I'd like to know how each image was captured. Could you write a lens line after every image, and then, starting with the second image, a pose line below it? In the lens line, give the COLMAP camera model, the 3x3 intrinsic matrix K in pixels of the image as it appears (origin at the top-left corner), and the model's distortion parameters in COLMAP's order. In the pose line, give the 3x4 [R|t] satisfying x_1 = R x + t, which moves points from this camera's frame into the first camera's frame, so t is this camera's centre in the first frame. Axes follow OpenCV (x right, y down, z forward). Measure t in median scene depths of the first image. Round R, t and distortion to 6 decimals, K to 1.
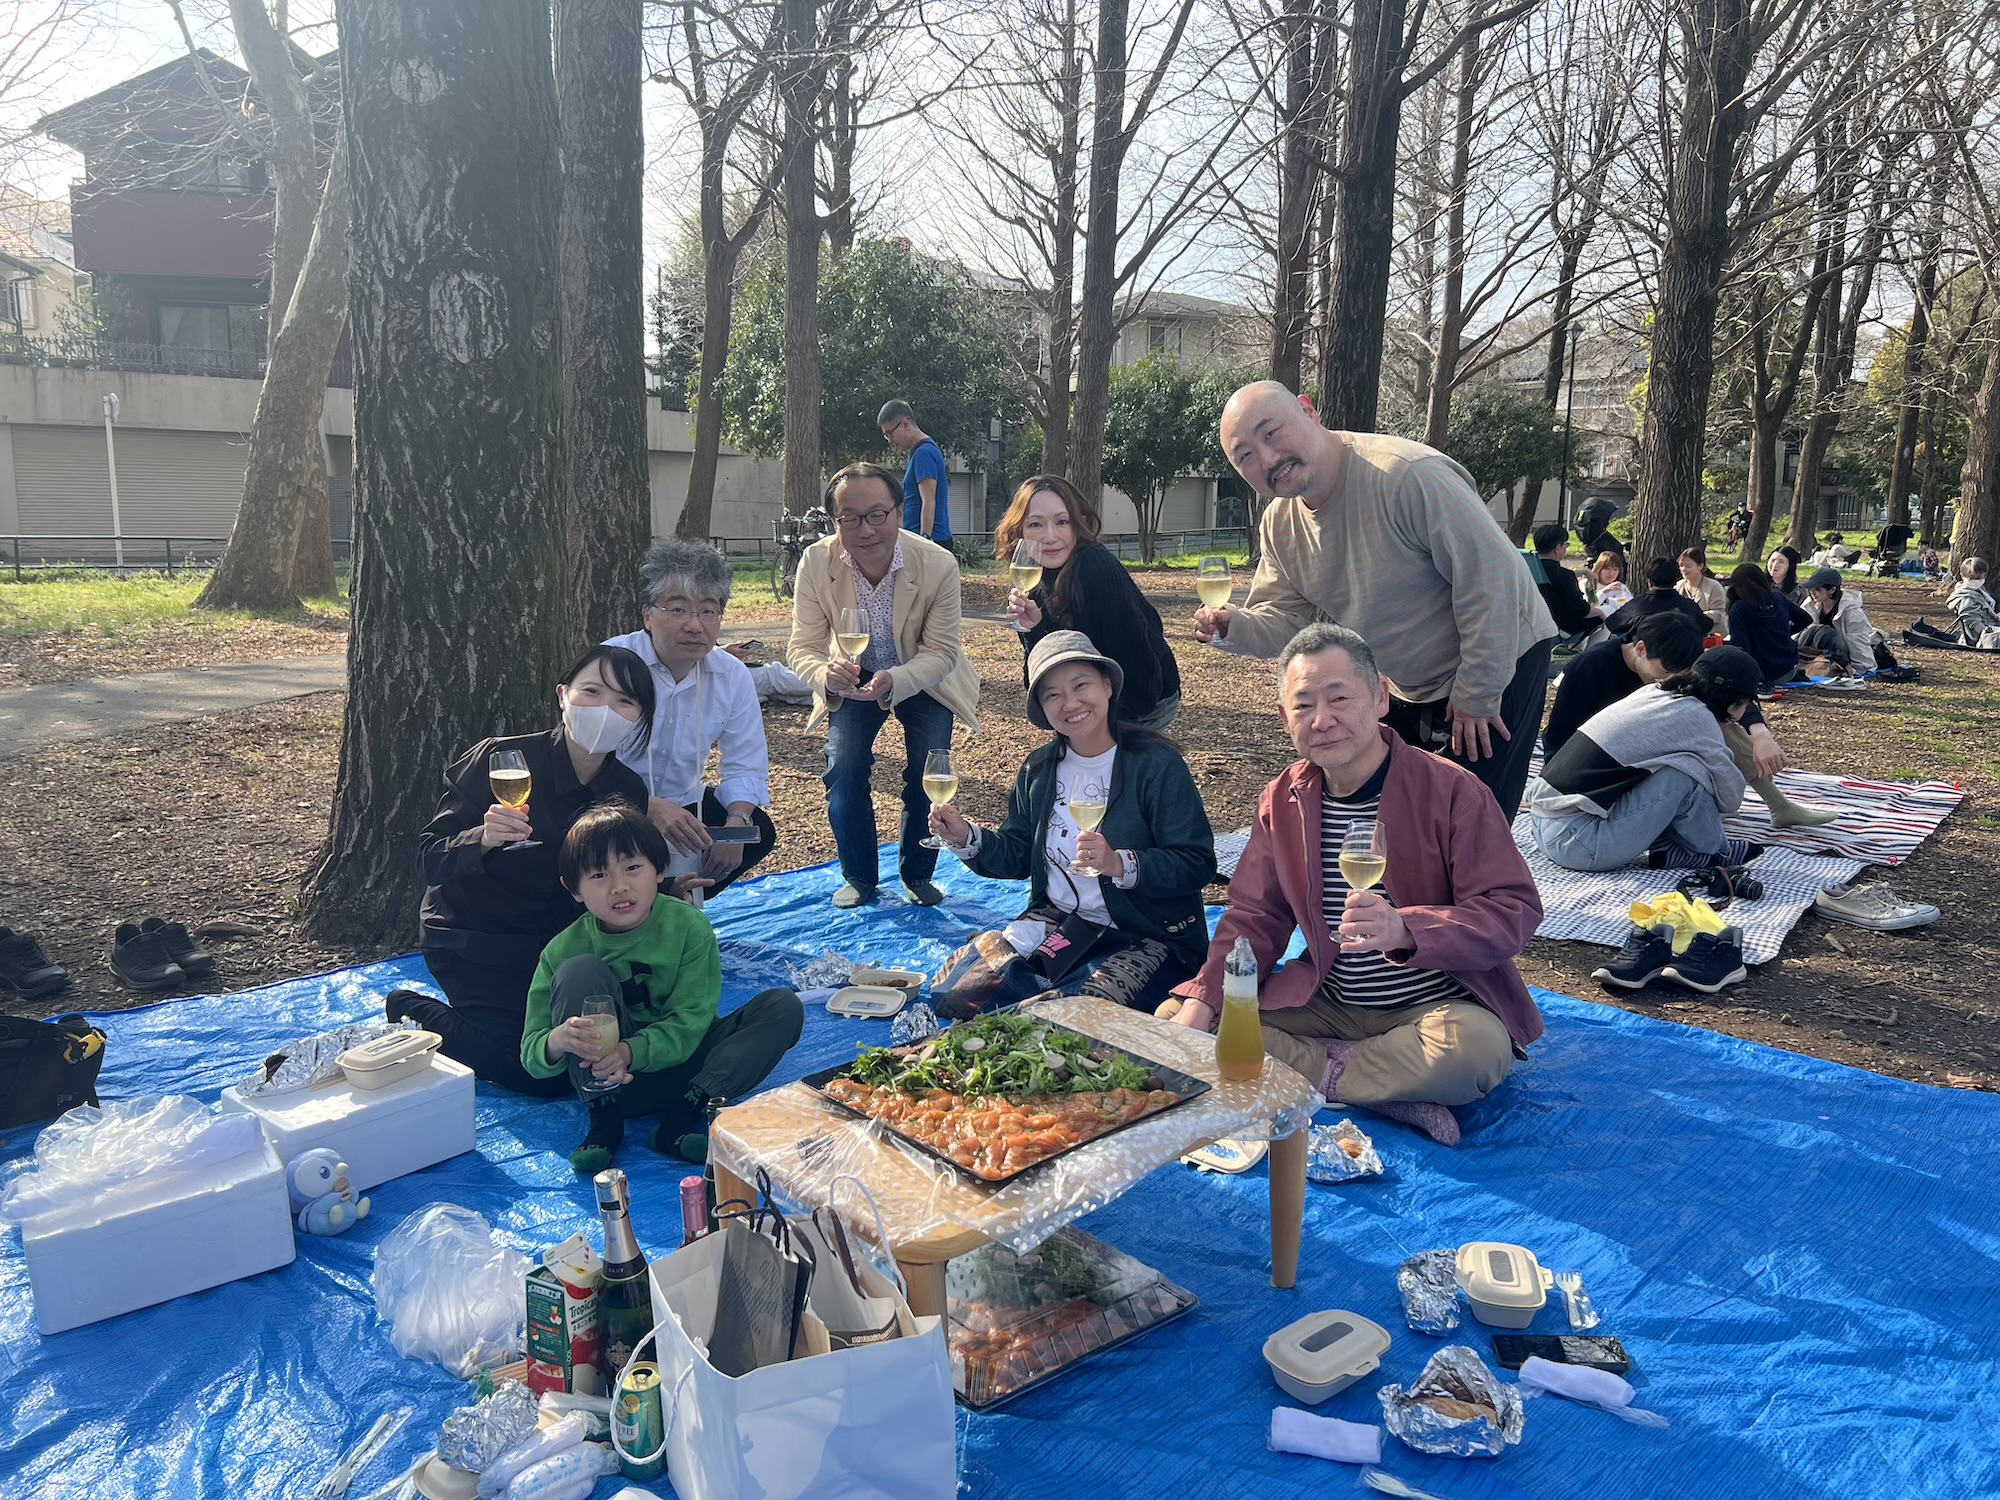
lens RADIAL K [[1559.5, 0, 1007.4], [0, 1559.5, 753.9], [0, 0, 1]] dist [0.040502, -0.047039]
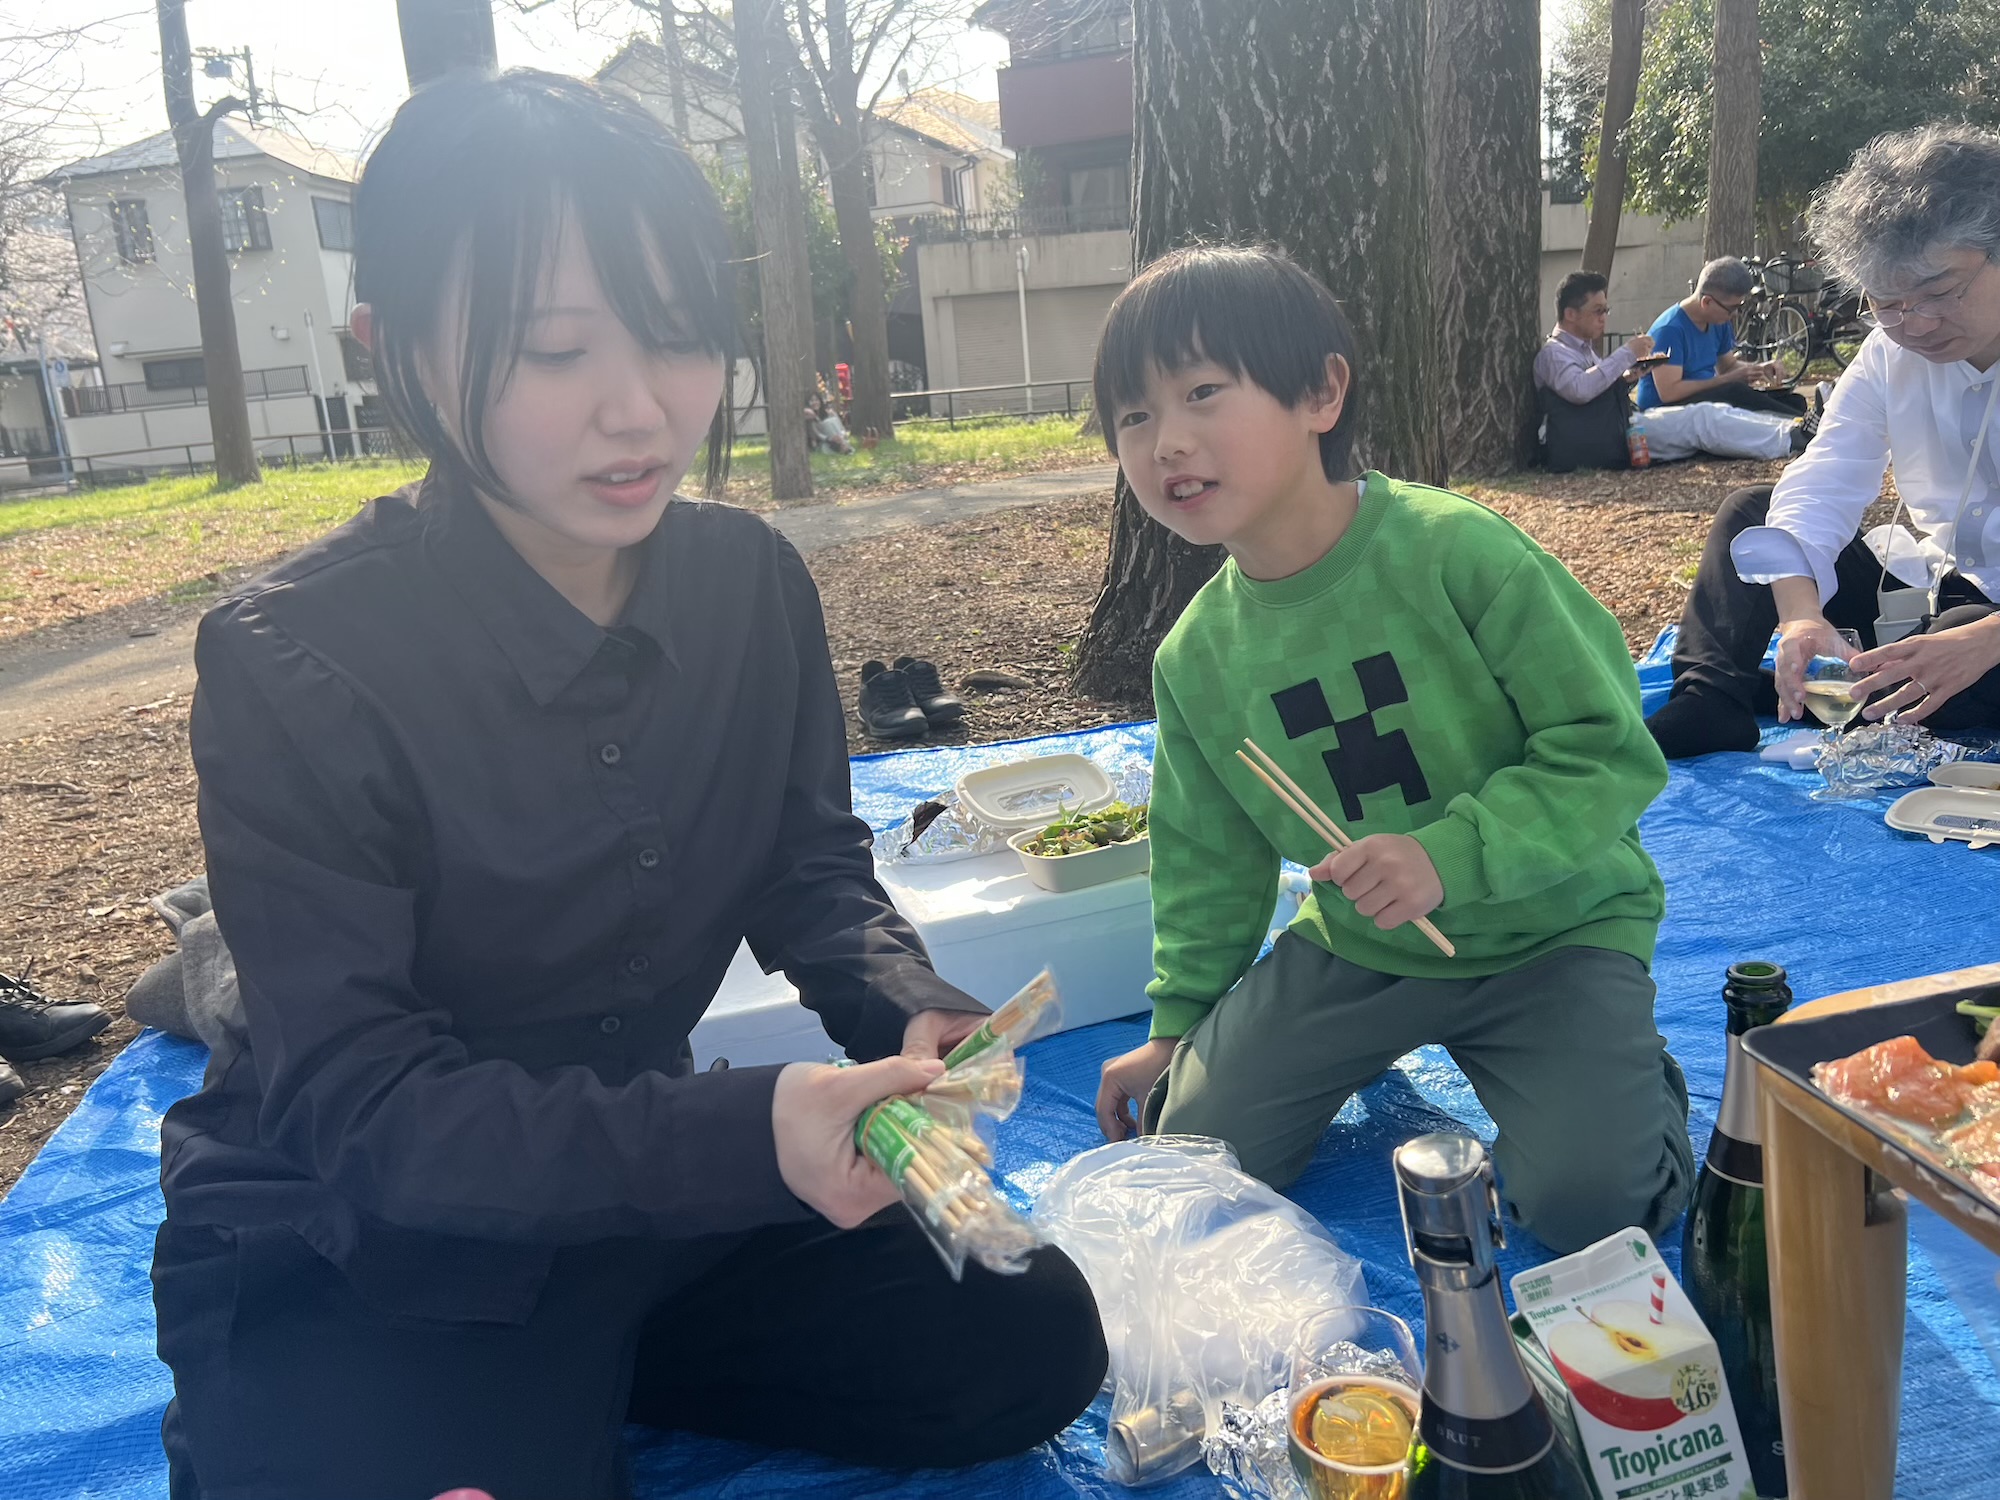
lens RADIAL K [[1551.2, 0, 1000.2], [0, 1551.2, 736.0], [0, 0, 1]] dist [-0.008363, 0.042163]
pose [[0.852687, 0.042337, -0.520703, -0.043710], [0.000727, 0.996614, 0.082223, 0.041549], [0.522421, -0.070489, 0.849769, 0.179089]]
